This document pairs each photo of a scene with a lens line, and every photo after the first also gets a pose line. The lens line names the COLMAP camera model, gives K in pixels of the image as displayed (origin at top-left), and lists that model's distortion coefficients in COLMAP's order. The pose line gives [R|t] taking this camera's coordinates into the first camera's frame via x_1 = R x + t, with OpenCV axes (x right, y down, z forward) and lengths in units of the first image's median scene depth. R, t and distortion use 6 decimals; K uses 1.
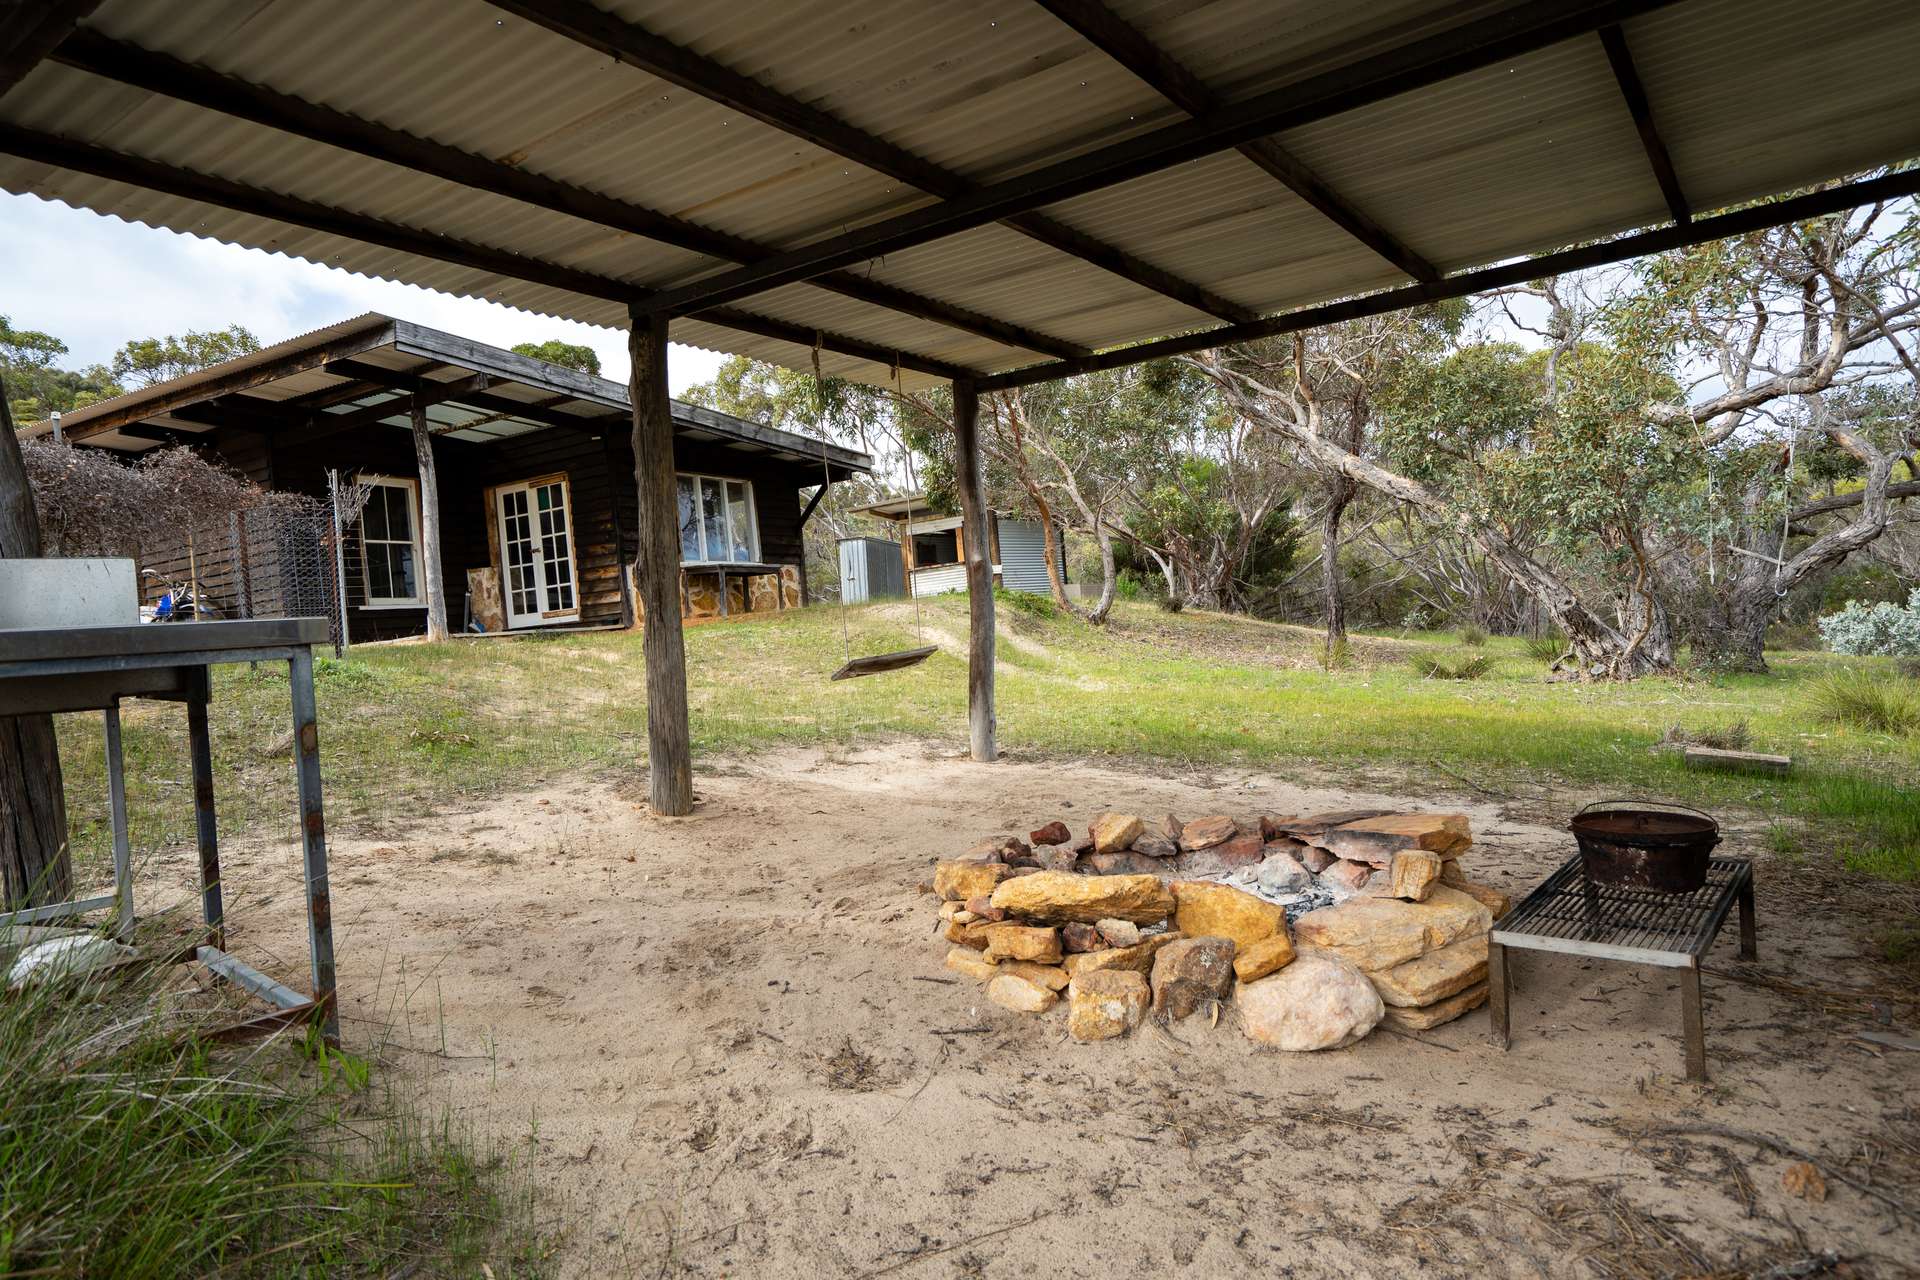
lens RADIAL K [[1160.3, 0, 960.0], [0, 1160.3, 640.0], [0, 0, 1]] dist [-0.000486, -0.000072]
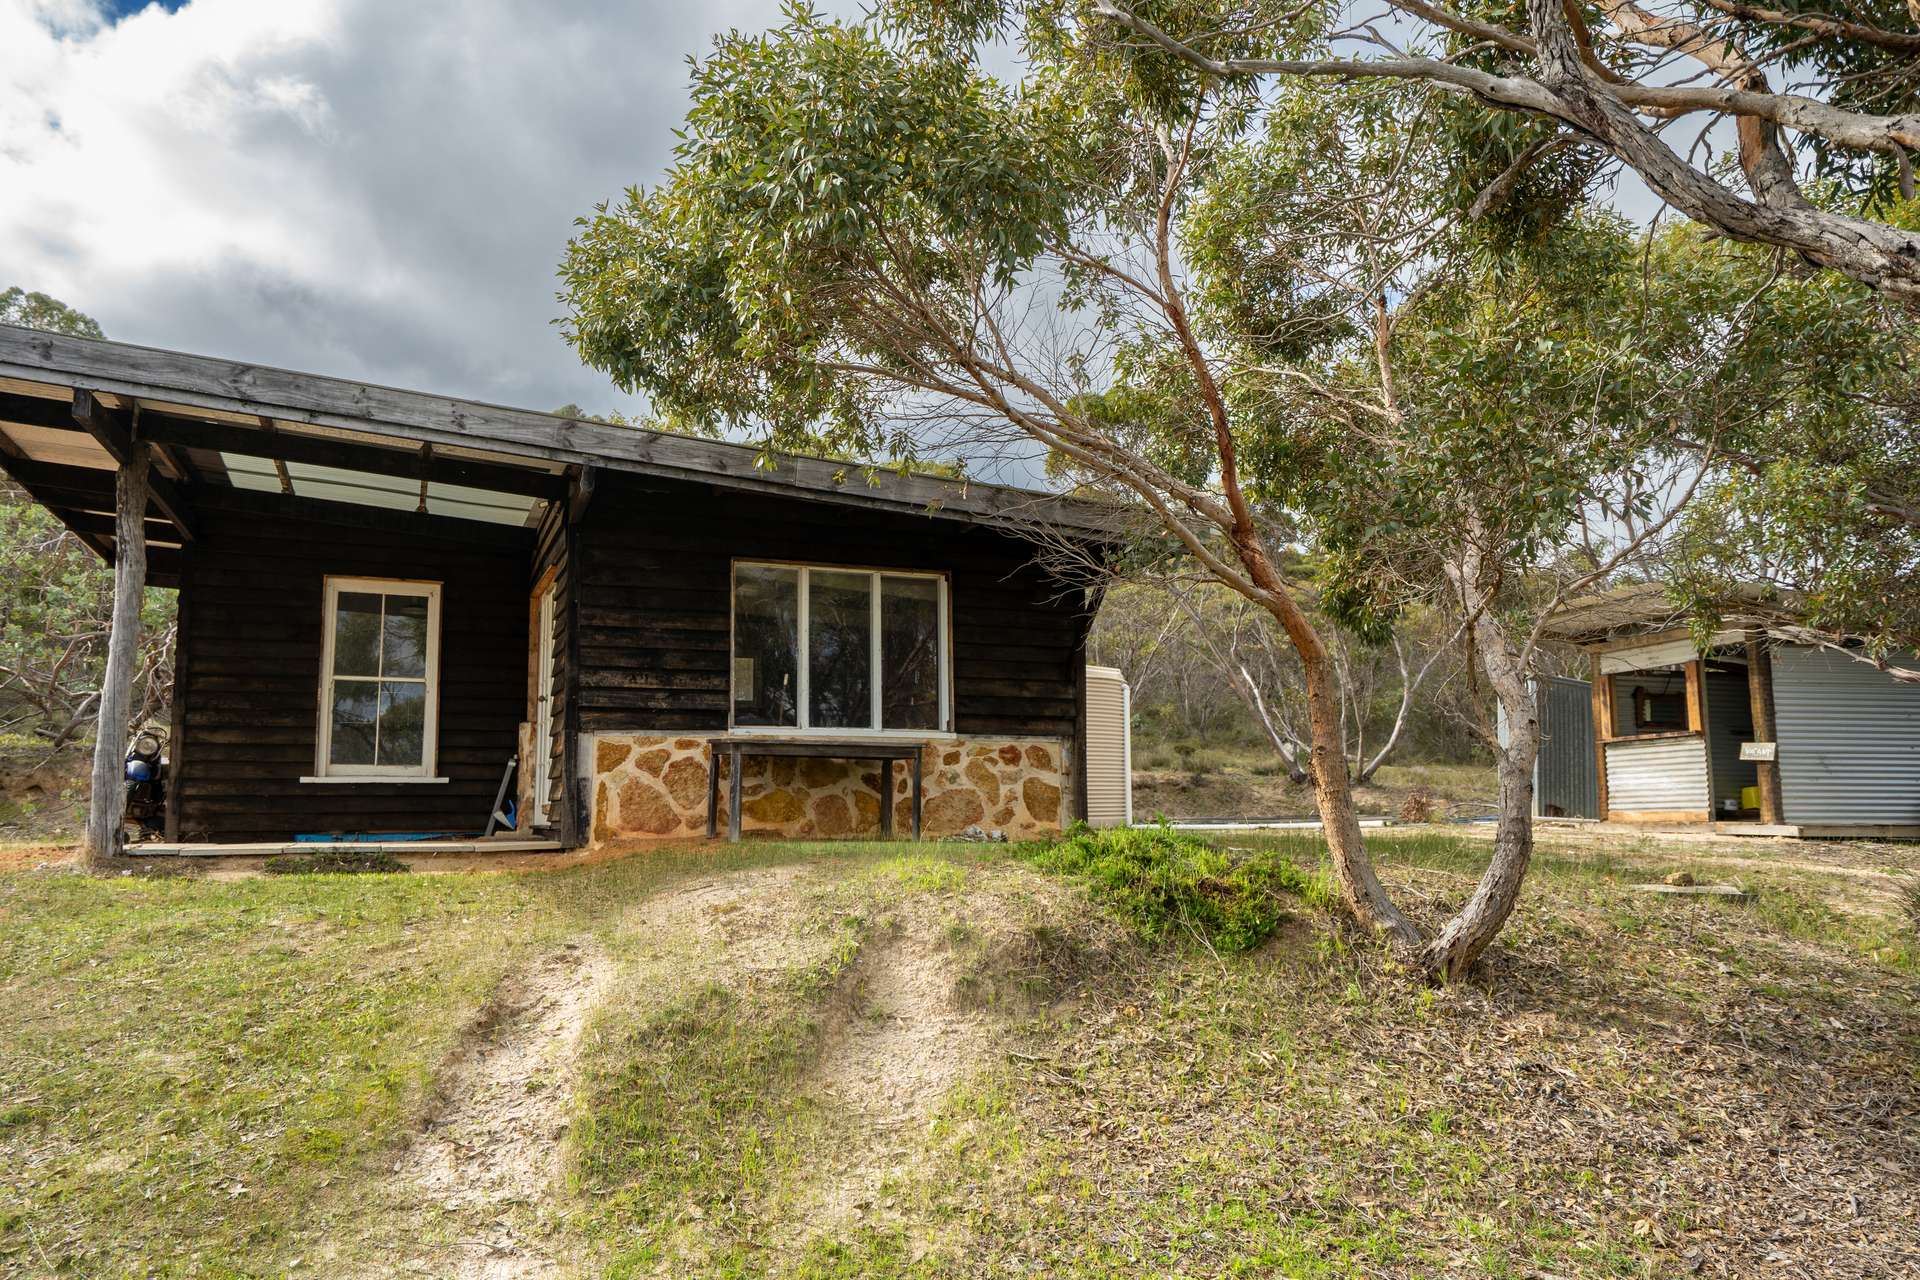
lens RADIAL K [[1386.6, 0, 960.0], [0, 1386.6, 640.0], [0, 0, 1]] dist [0.003149, 0.000691]
pose [[0.751323, 0.006164, -0.659906, 0.224889], [-0.071009, 0.994906, -0.071552, -0.060786], [0.656103, 0.100618, 0.747934, 0.514481]]
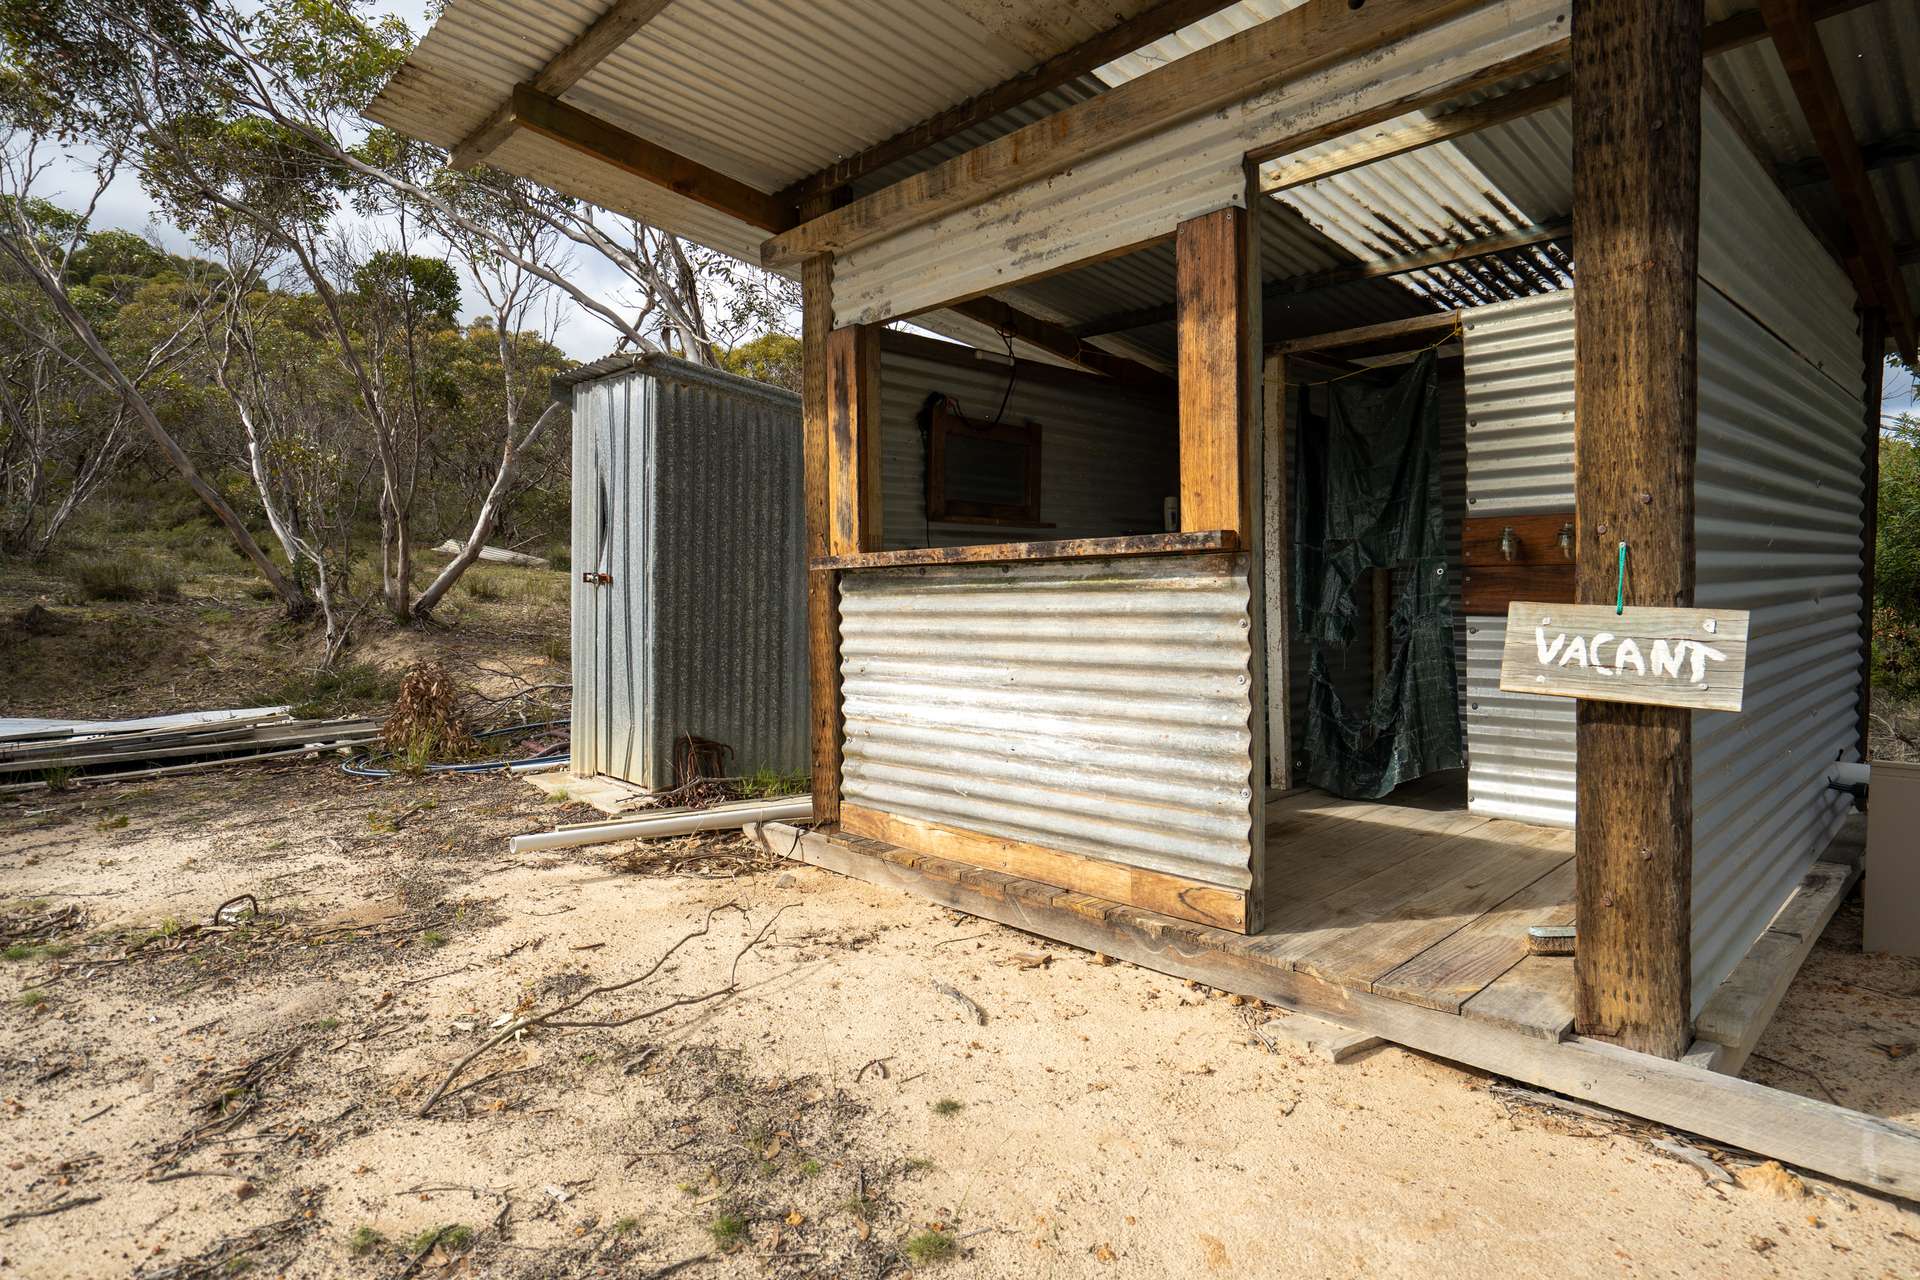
lens RADIAL K [[1073.9, 0, 960.0], [0, 1073.9, 640.0], [0, 0, 1]] dist [-0.000781, -0.000063]
pose [[0.984293, 0.078732, -0.158013, -0.008236], [-0.070084, 0.995760, 0.059584, -0.090190], [0.162035, -0.047574, 0.985638, 1.304721]]
